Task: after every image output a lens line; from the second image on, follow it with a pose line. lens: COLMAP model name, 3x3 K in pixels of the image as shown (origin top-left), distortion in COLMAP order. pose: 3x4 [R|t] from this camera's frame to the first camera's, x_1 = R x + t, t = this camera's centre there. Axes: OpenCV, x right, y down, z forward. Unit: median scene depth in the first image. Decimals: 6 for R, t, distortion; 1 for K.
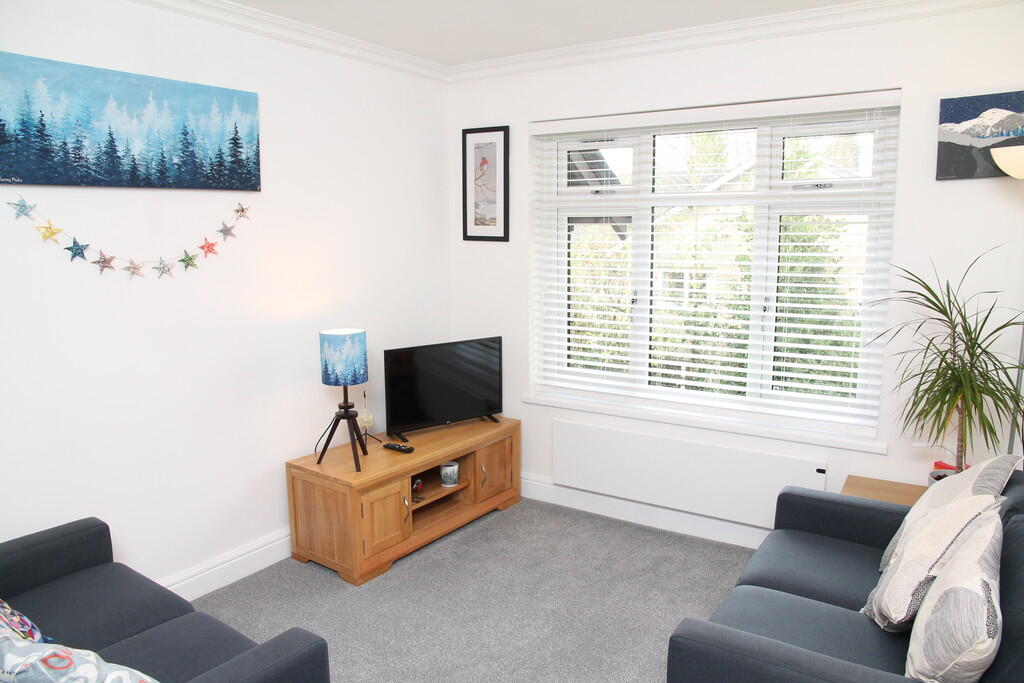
lens RADIAL K [[708.5, 0, 510.8], [0, 708.5, 350.2], [0, 0, 1]] dist [-0.119768, 0.080772]
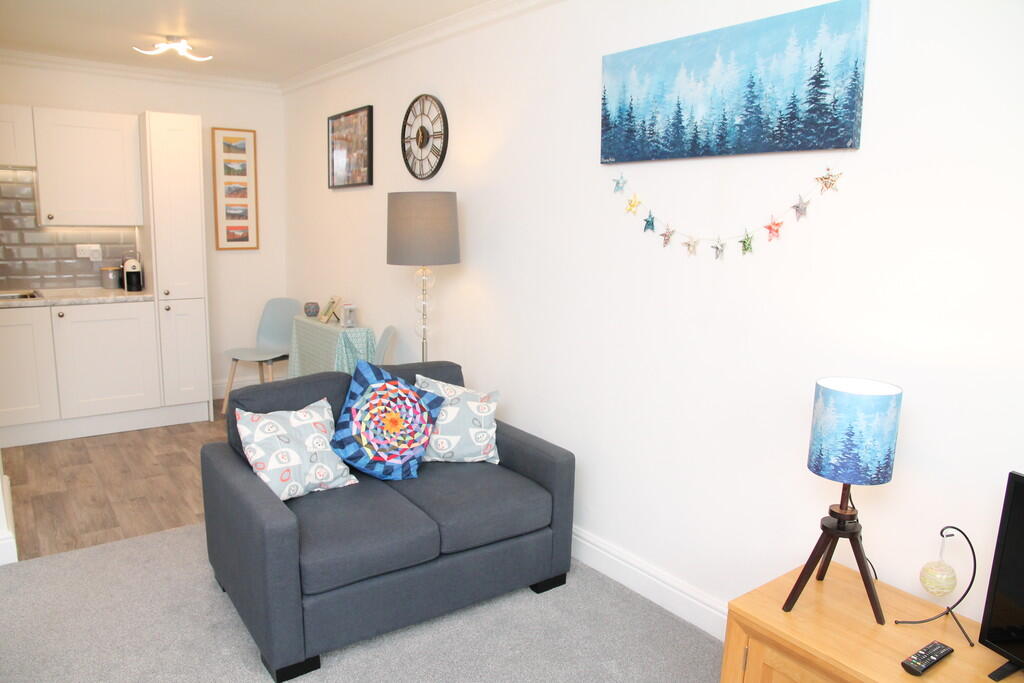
lens RADIAL K [[708.5, 0, 510.8], [0, 708.5, 350.2], [0, 0, 1]] dist [-0.119768, 0.080772]
pose [[-0.337204, 0.163619, -0.927104, 0.401335], [-0.186391, 0.953684, 0.236104, -0.149332], [0.922796, 0.252419, -0.291089, 0.999580]]
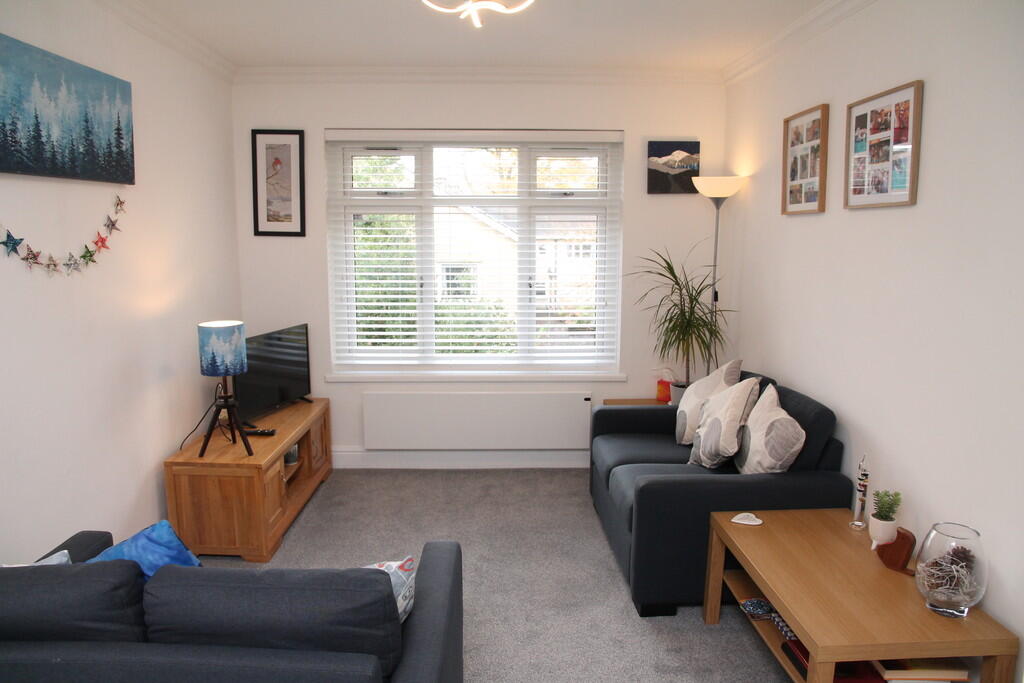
lens RADIAL K [[708.5, 0, 510.8], [0, 708.5, 350.2], [0, 0, 1]] dist [-0.119768, 0.080772]
pose [[0.813184, -0.090863, 0.574870, -0.536703], [0.085836, 0.995660, 0.035953, 0.012936], [-0.575642, 0.020108, 0.817454, -0.085094]]
